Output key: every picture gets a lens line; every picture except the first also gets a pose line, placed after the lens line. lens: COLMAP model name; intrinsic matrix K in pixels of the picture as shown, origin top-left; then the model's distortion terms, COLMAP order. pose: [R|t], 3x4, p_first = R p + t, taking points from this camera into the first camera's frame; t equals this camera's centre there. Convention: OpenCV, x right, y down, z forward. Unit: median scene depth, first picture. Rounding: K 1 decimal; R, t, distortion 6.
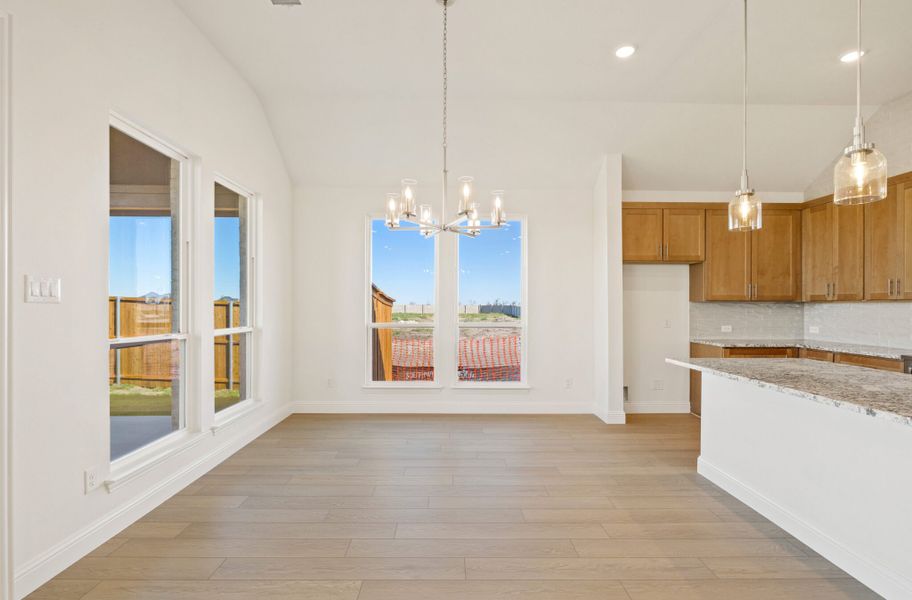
lens RADIAL K [[427.7, 0, 452.6], [0, 427.7, 307.5], [0, 0, 1]] dist [-0.011280, 0.002107]
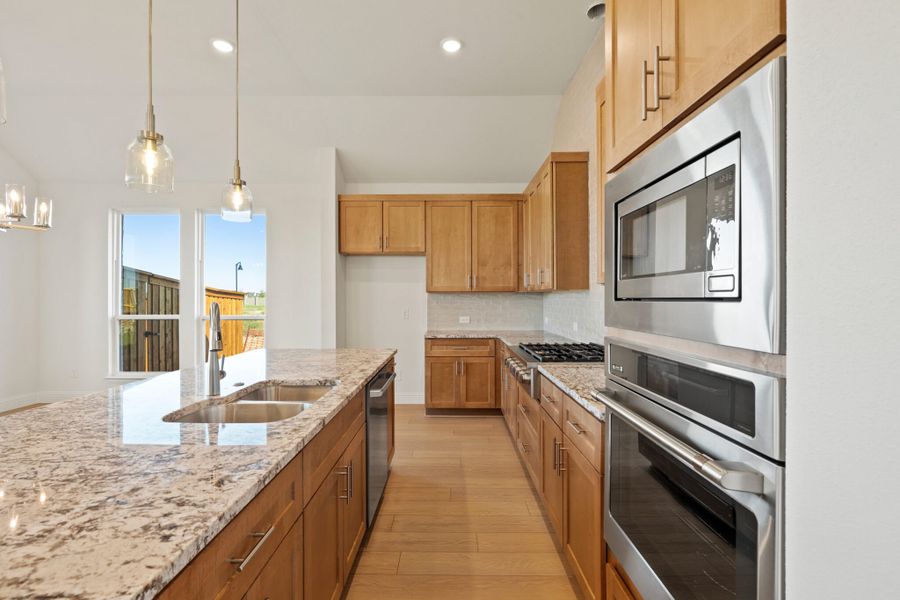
lens RADIAL K [[414.2, 0, 448.7], [0, 414.2, 301.5], [0, 0, 1]] dist [0.003033, 0.000356]
pose [[0.999952, -0.002038, -0.009572, 0.665631], [0.002063, 0.999994, 0.002616, 0.004369], [0.009567, -0.002636, 0.999951, 0.022288]]
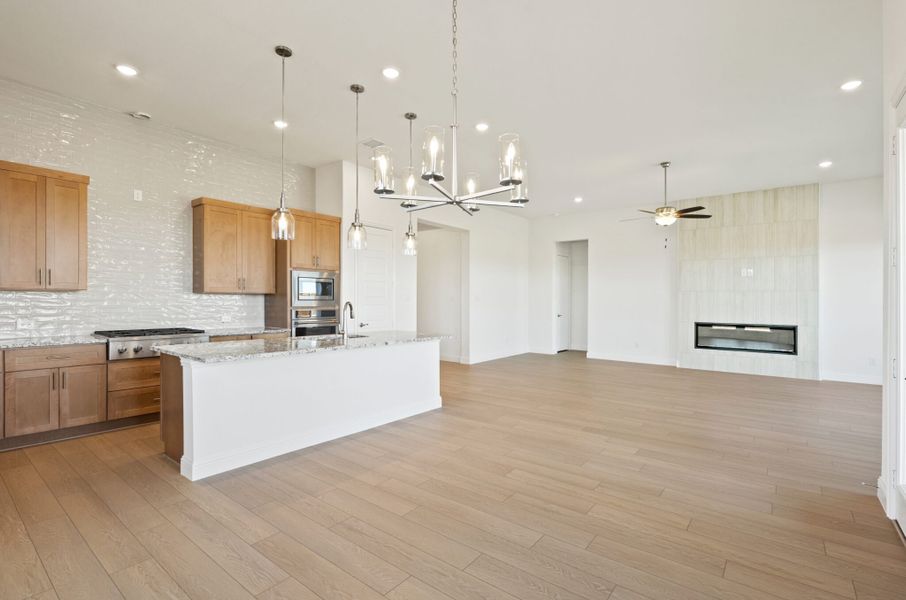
lens RADIAL K [[424.9, 0, 449.7], [0, 424.9, 296.0], [0, 0, 1]] dist [-0.011280, 0.002107]
pose [[-0.778832, -0.005562, 0.627208, -0.288382], [-0.009546, 0.999950, -0.002986, -0.007434], [-0.627160, -0.008313, -0.778846, 0.946852]]
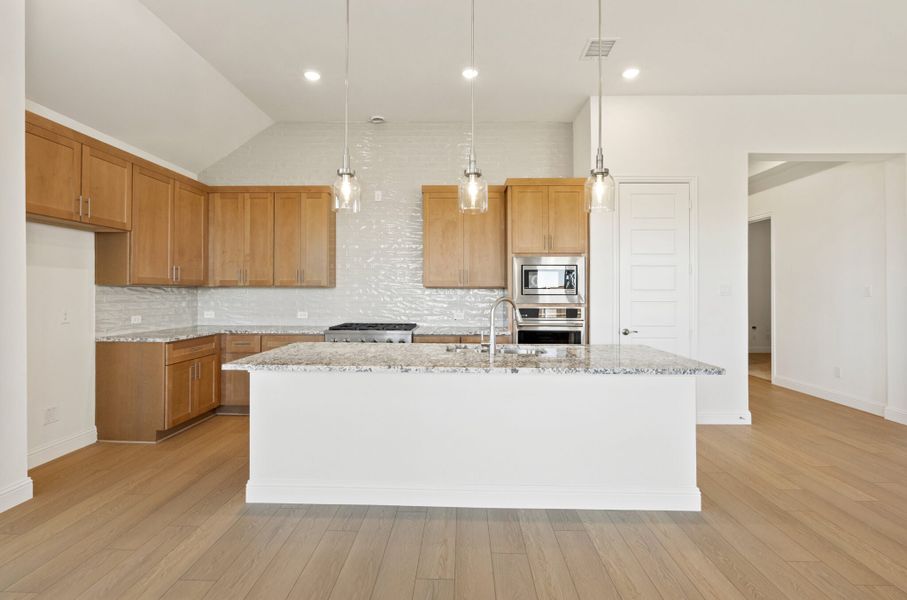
lens RADIAL K [[425.4, 0, 455.5], [0, 425.4, 287.8], [0, 0, 1]] dist [-0.011280, 0.002107]
pose [[0.032558, 0.009450, 0.999425, -0.137655], [-0.000668, 0.999955, -0.009433, -0.002157], [-0.999470, -0.000360, 0.032563, 0.408074]]
